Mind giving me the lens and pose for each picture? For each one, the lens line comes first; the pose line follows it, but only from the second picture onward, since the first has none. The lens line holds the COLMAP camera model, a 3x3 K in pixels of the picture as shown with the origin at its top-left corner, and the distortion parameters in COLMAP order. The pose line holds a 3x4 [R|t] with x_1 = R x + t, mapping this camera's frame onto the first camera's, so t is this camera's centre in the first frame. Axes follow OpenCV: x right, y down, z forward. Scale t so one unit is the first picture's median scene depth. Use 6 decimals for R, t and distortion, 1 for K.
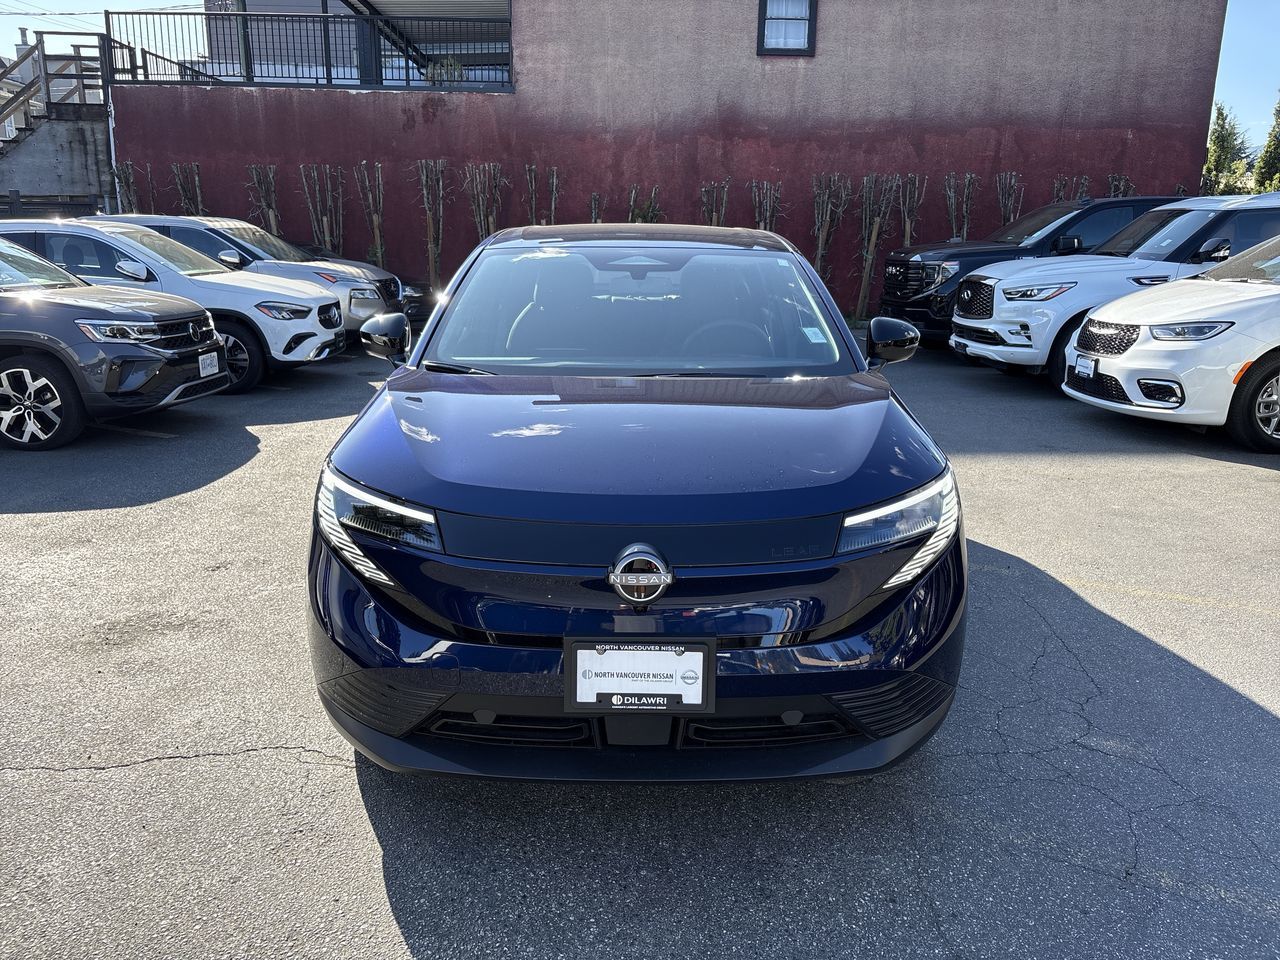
lens RADIAL K [[975.8, 0, 641.2], [0, 975.8, 471.4], [0, 0, 1]] dist [0.045739, -0.041068]
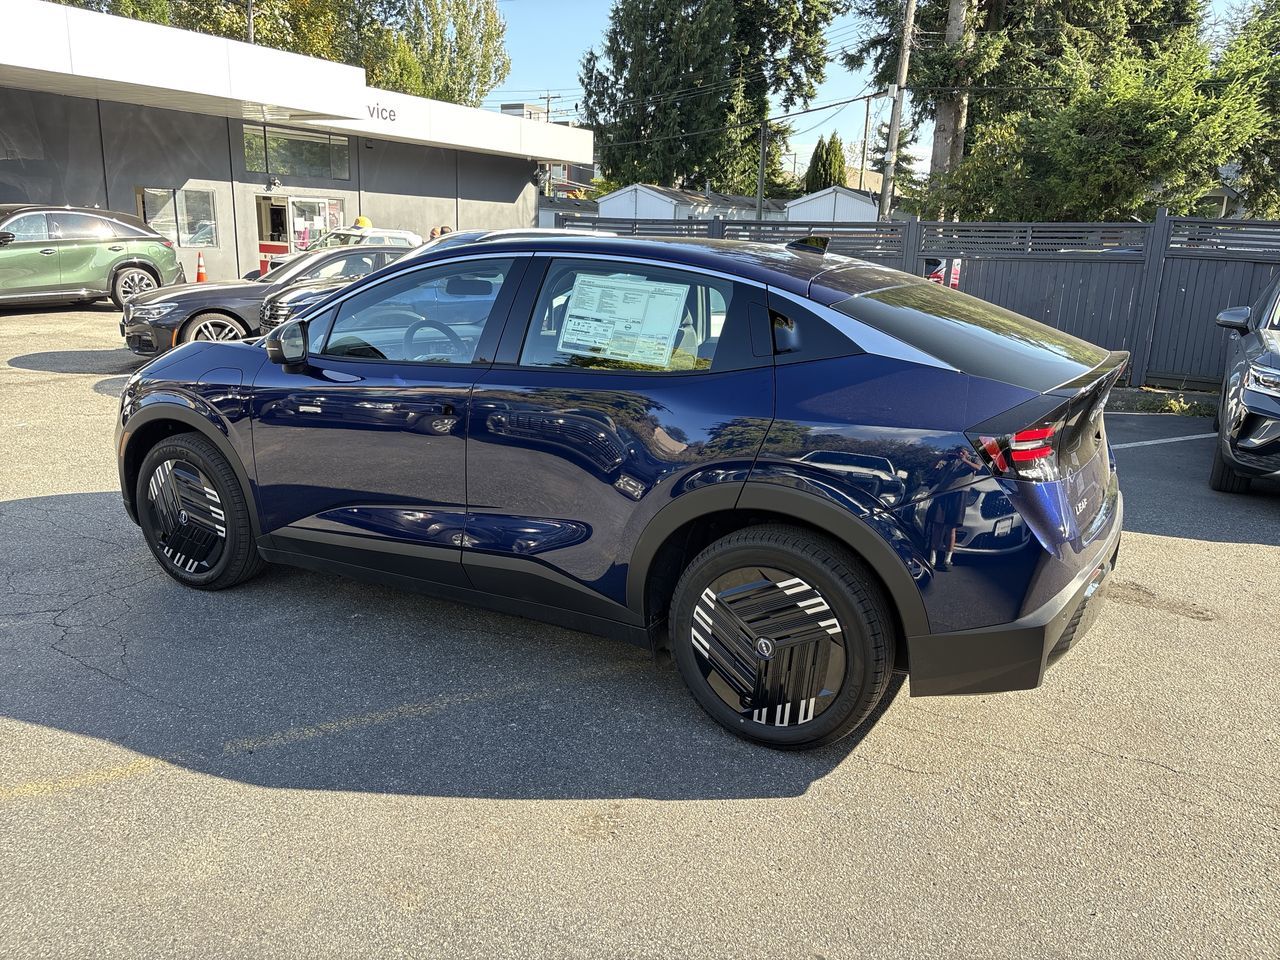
lens RADIAL K [[975.8, 0, 643.4], [0, 975.8, 473.3], [0, 0, 1]] dist [0.045739, -0.041068]
pose [[-0.496391, 0.176333, -0.850001, 0.209835], [-0.233006, 0.916159, 0.326130, -0.093530], [0.836244, 0.359944, -0.413687, 0.390629]]
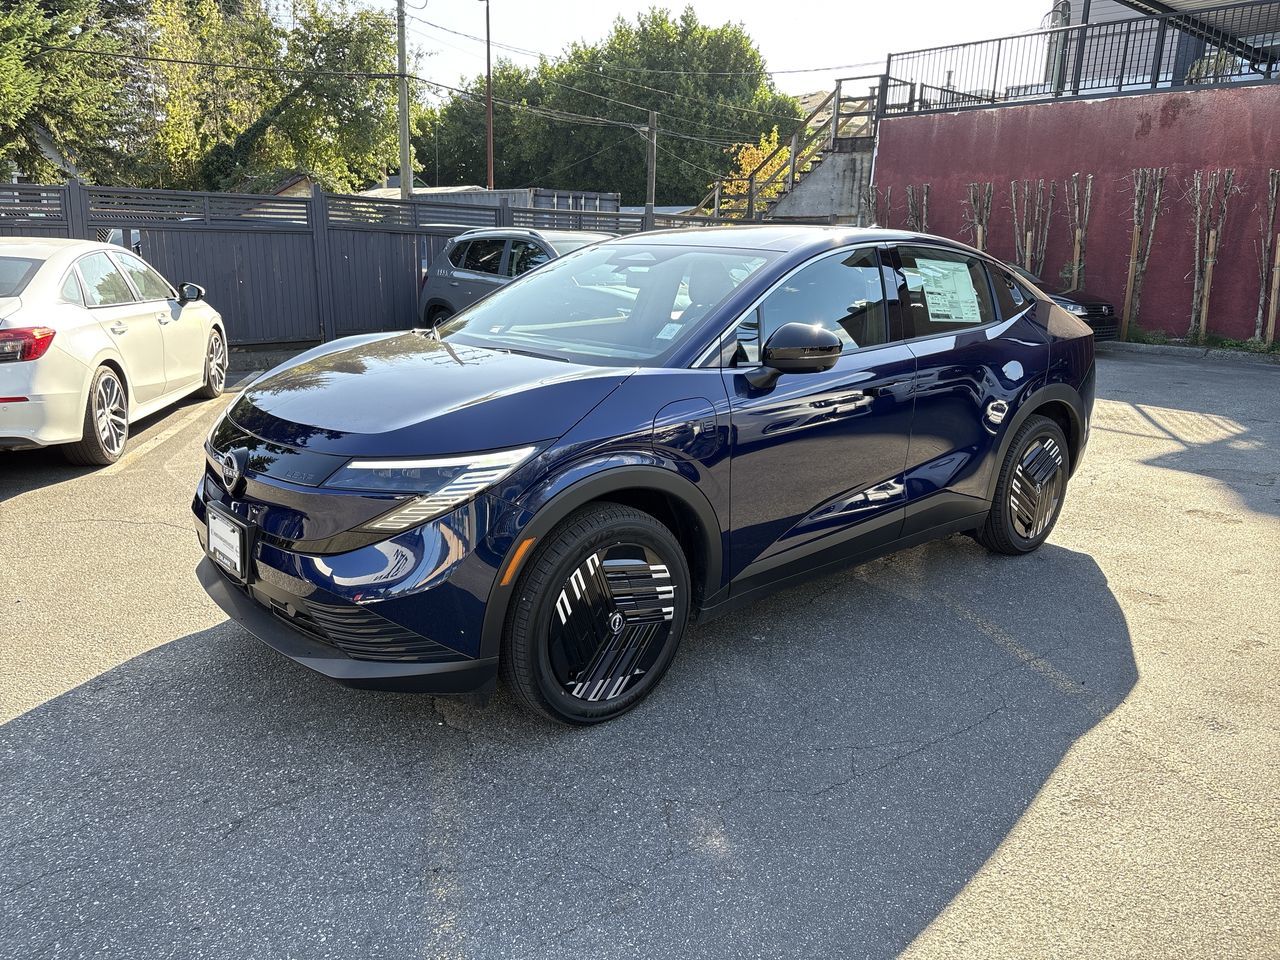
lens RADIAL K [[975.8, 0, 644.4], [0, 975.8, 470.0], [0, 0, 1]] dist [0.045739, -0.041068]
pose [[0.660236, 0.176921, -0.729922, 0.184467], [-0.192325, 0.979281, 0.063398, -0.011816], [0.726016, 0.098525, 0.680583, 0.064853]]
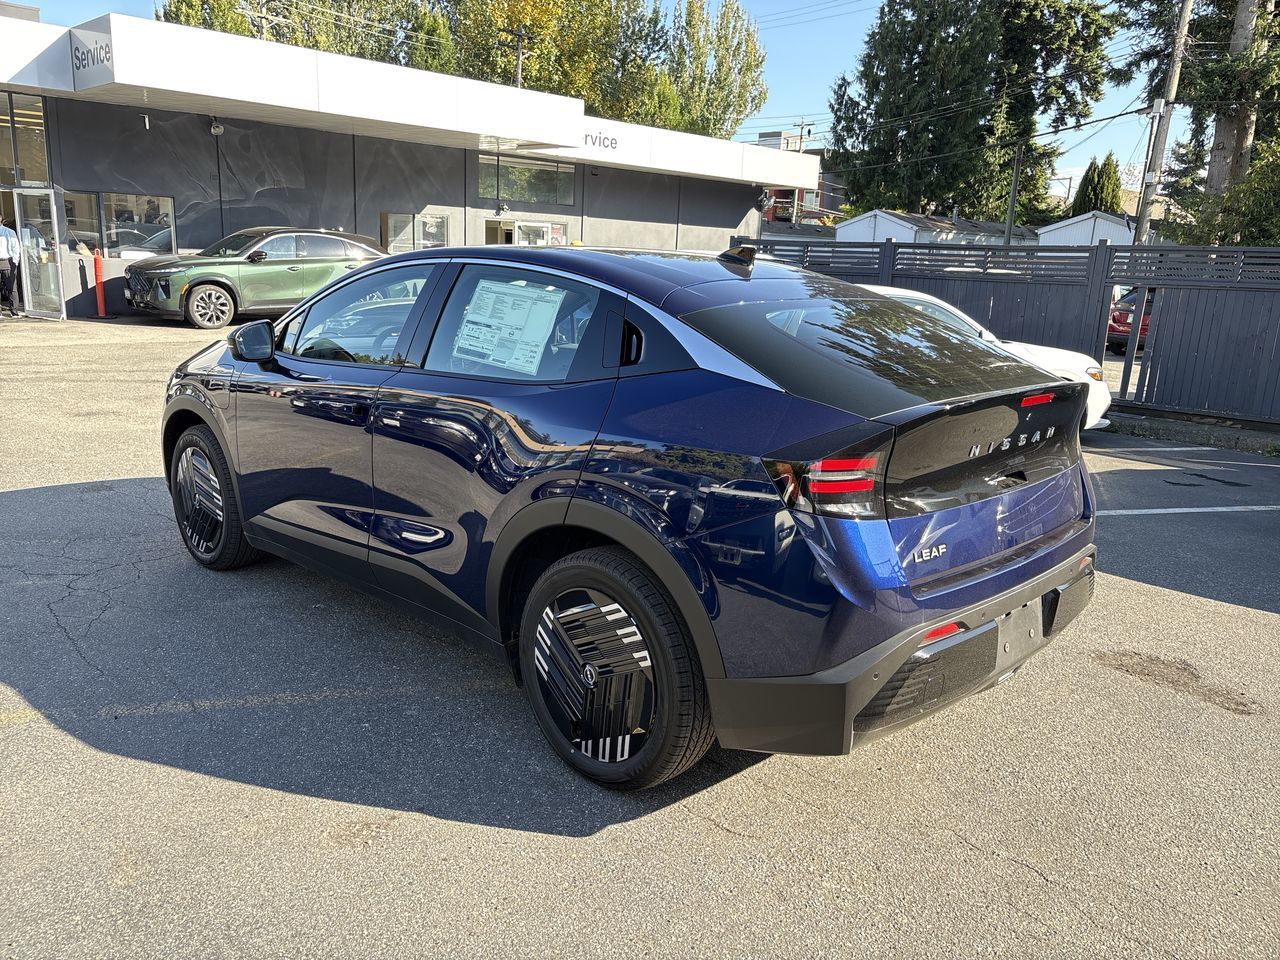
lens RADIAL K [[975.8, 0, 642.0], [0, 975.8, 474.4], [0, 0, 1]] dist [0.045739, -0.041068]
pose [[-0.701412, 0.114724, -0.703463, 0.160199], [-0.211140, 0.909219, 0.358804, -0.105057], [0.680765, 0.400198, -0.613515, 0.442767]]
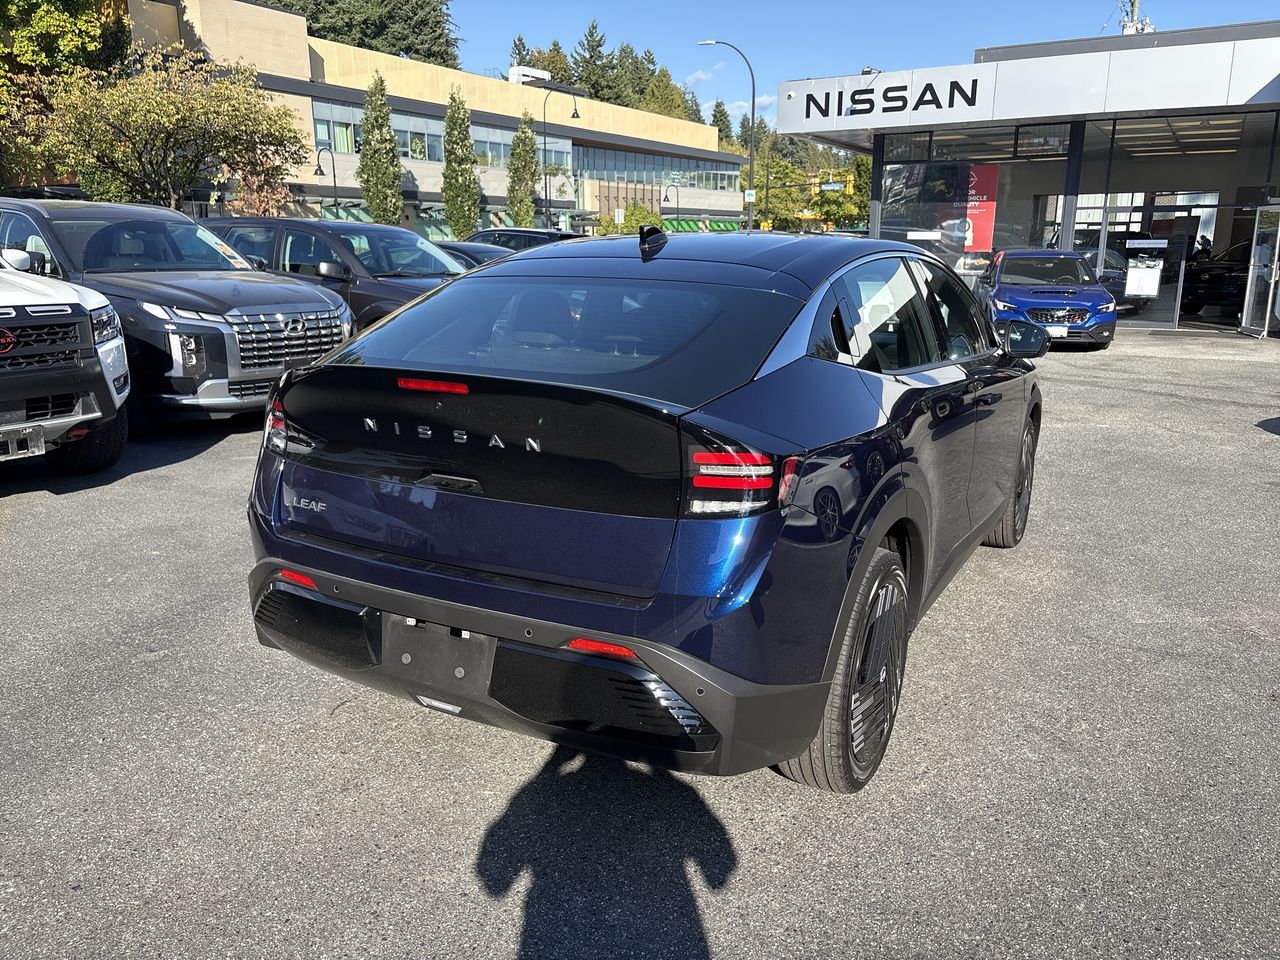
lens RADIAL K [[975.8, 0, 643.0], [0, 975.8, 476.3], [0, 0, 1]] dist [0.045739, -0.041068]
pose [[-0.870125, -0.127810, 0.475969, -0.096382], [0.098596, 0.901117, 0.422217, -0.115854], [-0.482867, 0.414310, -0.771483, 0.480666]]
